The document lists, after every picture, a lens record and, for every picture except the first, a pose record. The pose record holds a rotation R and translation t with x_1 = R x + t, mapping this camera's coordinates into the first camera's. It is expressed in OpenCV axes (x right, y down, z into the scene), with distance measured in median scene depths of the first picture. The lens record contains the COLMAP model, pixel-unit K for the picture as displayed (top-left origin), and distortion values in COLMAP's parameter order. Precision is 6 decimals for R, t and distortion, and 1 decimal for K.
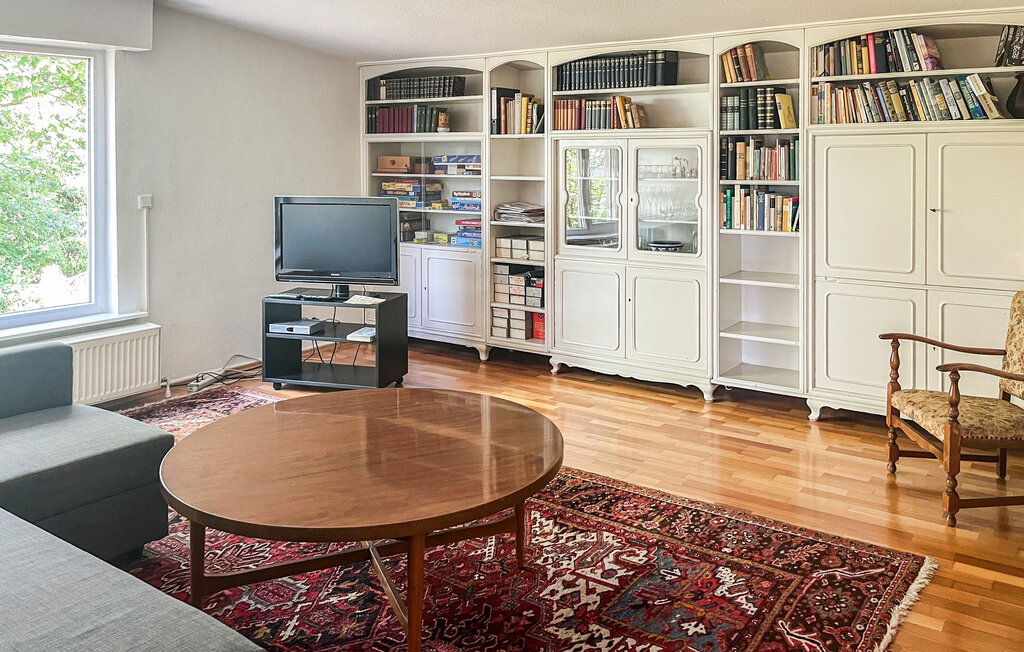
lens RADIAL K [[804.5, 0, 512.0], [0, 804.5, 326.0], [0, 0, 1]] dist [-0.005783, -0.004167]
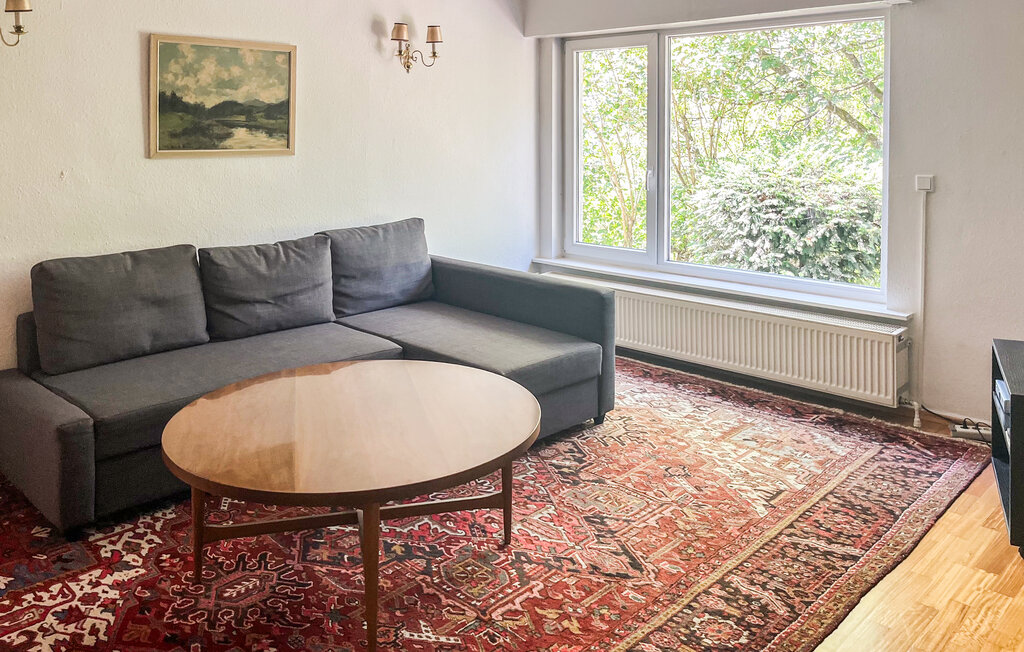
lens RADIAL K [[804.5, 0, 512.0], [0, 804.5, 326.0], [0, 0, 1]] dist [-0.005783, -0.004167]
pose [[-0.161043, 0.233057, -0.959036, 0.630356], [-0.199248, 0.944034, 0.262869, -0.224499], [0.966626, 0.233419, -0.105594, 1.084741]]
